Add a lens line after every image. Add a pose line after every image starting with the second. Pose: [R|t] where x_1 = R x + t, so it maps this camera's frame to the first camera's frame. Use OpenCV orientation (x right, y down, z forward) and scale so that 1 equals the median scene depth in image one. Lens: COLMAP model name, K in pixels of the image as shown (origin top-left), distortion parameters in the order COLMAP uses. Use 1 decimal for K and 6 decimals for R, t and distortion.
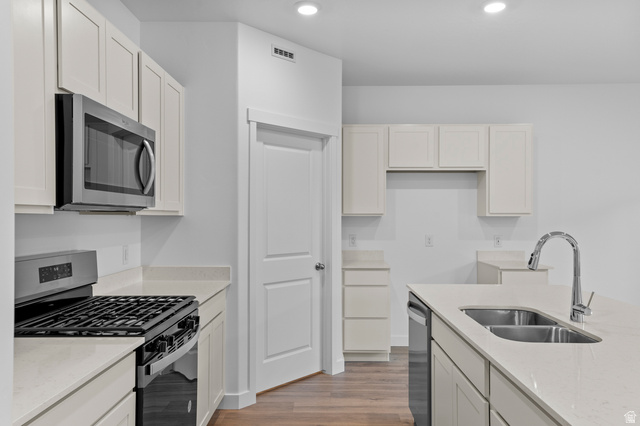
lens RADIAL K [[483.6, 0, 321.3], [0, 483.6, 214.8], [0, 0, 1]] dist [0.025395, 0.006980]
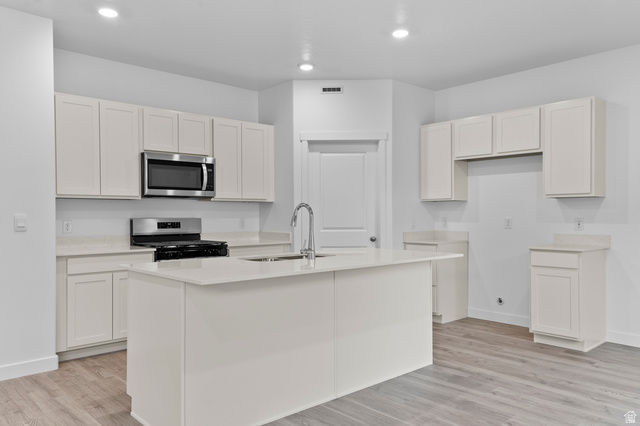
lens RADIAL K [[491.9, 0, 320.3], [0, 491.9, 214.2], [0, 0, 1]] dist [0.006868, -0.002206]
pose [[0.664645, -0.006158, -0.747134, 0.926009], [0.007429, 0.999971, -0.001633, 0.041153], [0.747122, -0.004466, 0.664671, -0.011528]]
